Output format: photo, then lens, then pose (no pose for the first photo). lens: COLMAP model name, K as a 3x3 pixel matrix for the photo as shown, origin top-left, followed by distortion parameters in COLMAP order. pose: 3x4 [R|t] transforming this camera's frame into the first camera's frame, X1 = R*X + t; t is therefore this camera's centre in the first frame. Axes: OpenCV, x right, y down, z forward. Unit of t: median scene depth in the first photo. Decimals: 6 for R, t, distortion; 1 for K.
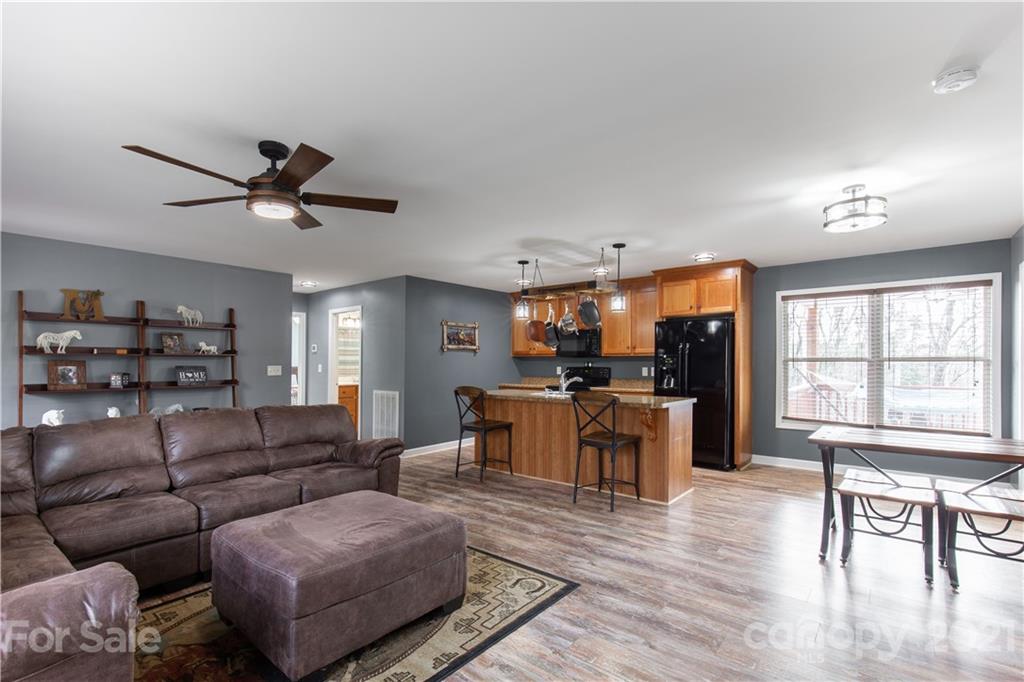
lens RADIAL K [[473.4, 0, 515.6], [0, 473.4, 361.2], [0, 0, 1]] dist [0.006415, 0.000125]
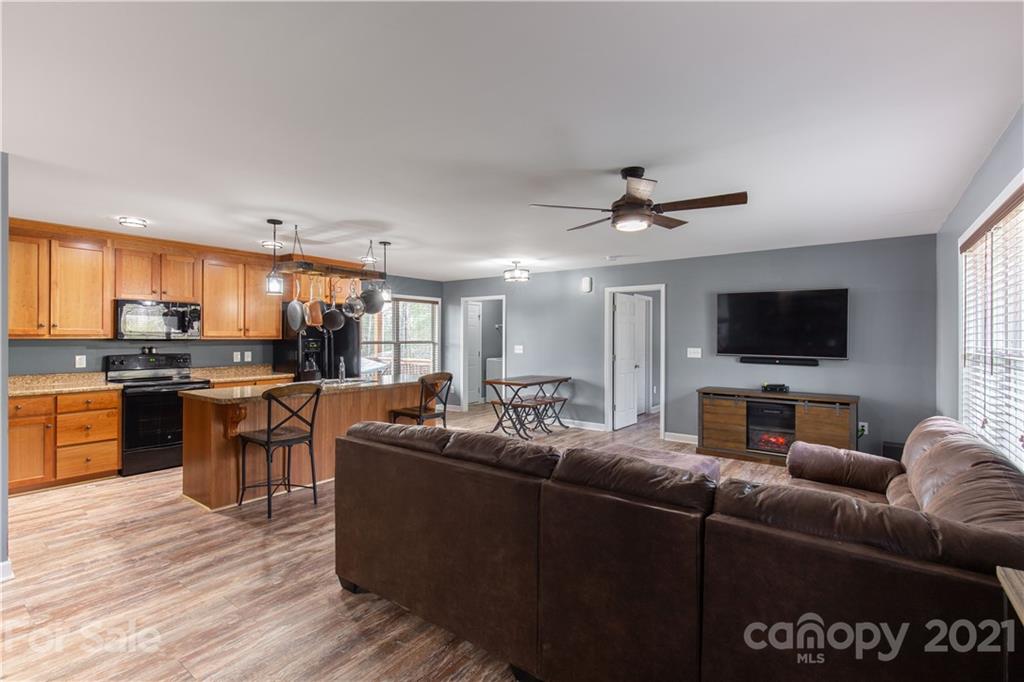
lens RADIAL K [[473.4, 0, 511.6], [0, 473.4, 340.9], [0, 0, 1]] dist [0.006415, 0.000125]
pose [[-0.036800, -0.004936, 0.999310, -0.814788], [-0.001725, 0.999987, 0.004876, -0.016896], [-0.999321, -0.001544, -0.036808, 0.662379]]
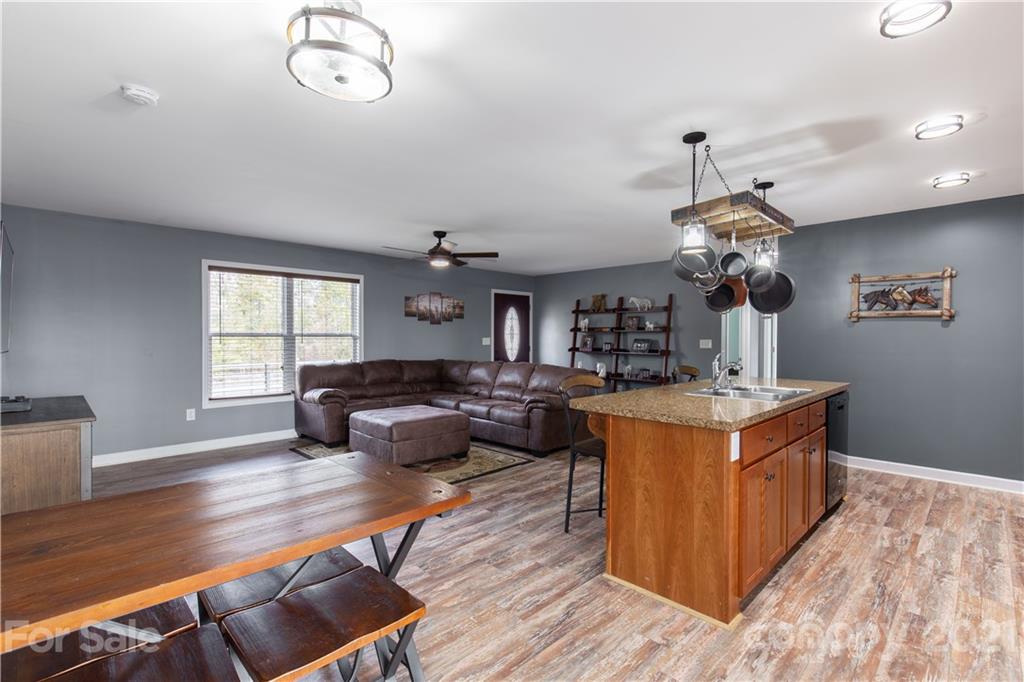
lens RADIAL K [[473.4, 0, 513.3], [0, 473.4, 334.6], [0, 0, 1]] dist [0.006415, 0.000125]
pose [[-0.106460, -0.001565, -0.994316, 0.736226], [-0.000942, 0.999998, -0.001473, -0.000327], [0.994317, 0.000780, -0.106461, 0.751785]]
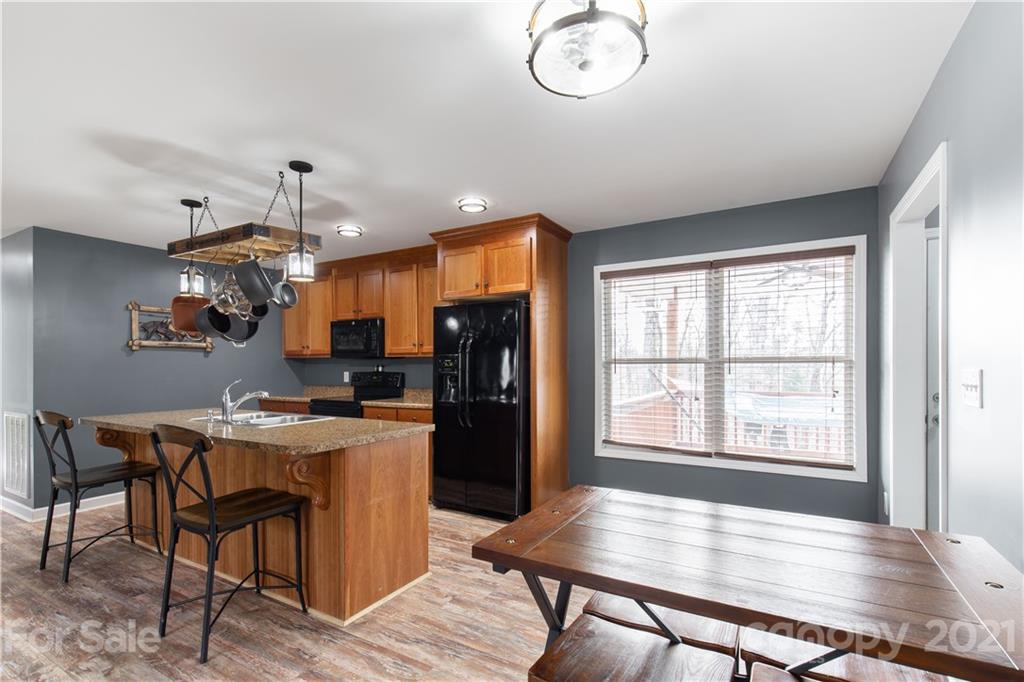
lens RADIAL K [[473.4, 0, 516.5], [0, 473.4, 364.7], [0, 0, 1]] dist [0.006415, 0.000125]
pose [[0.986992, -0.004138, 0.160713, 0.342409], [0.003892, 0.999991, 0.001845, 0.000418], [-0.160720, -0.001195, 0.986999, 0.337052]]
